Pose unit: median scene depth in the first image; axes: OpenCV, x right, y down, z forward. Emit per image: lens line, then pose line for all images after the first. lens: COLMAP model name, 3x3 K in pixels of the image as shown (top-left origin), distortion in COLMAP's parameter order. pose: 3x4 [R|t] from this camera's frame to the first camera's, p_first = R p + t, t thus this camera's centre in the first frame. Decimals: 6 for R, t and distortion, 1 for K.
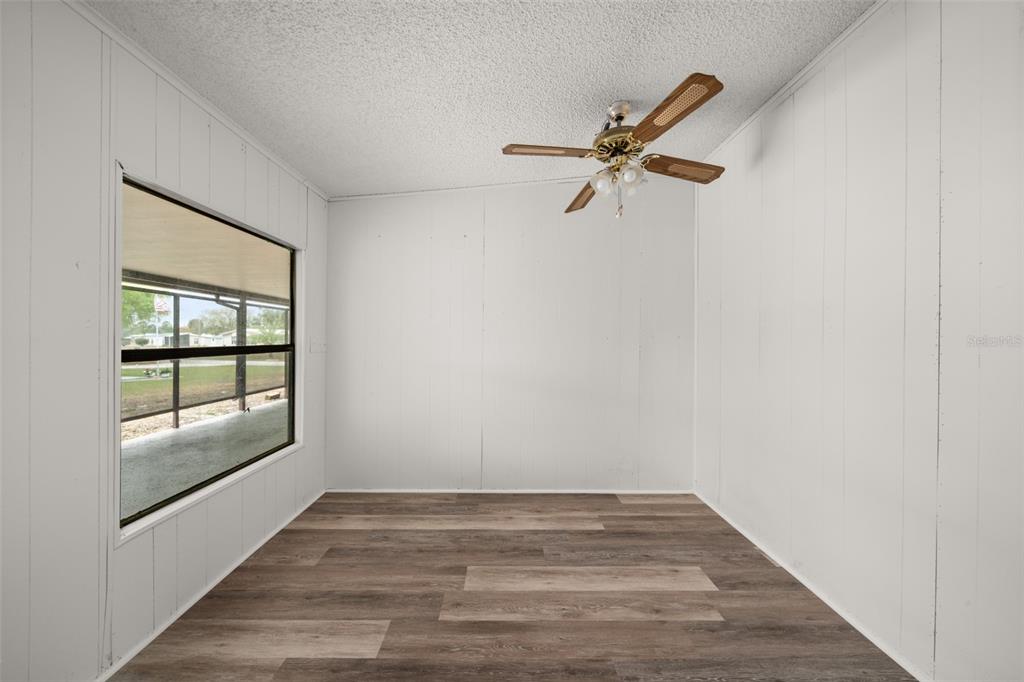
lens RADIAL K [[352.6, 0, 512.8], [0, 352.6, 341.0], [0, 0, 1]] dist [-0.003313, 0.000086]
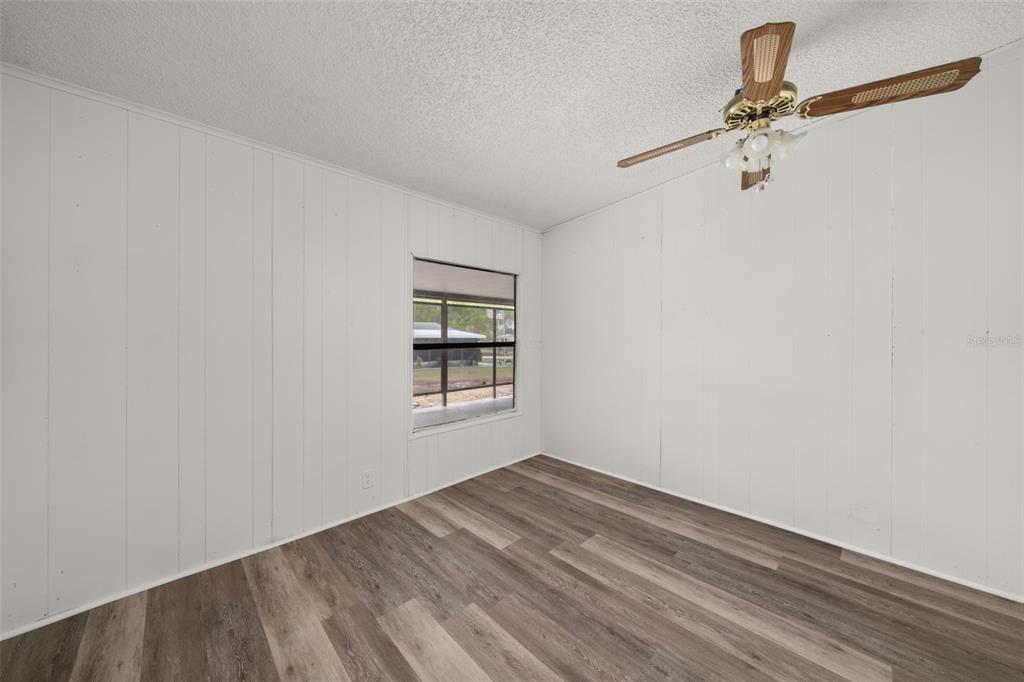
lens RADIAL K [[352.6, 0, 502.2], [0, 352.6, 336.8], [0, 0, 1]] dist [-0.003313, 0.000086]
pose [[0.688974, -0.006575, -0.724756, 0.465251], [0.000638, 0.999964, -0.008465, 0.002554], [0.724786, 0.005370, 0.688953, -0.023186]]
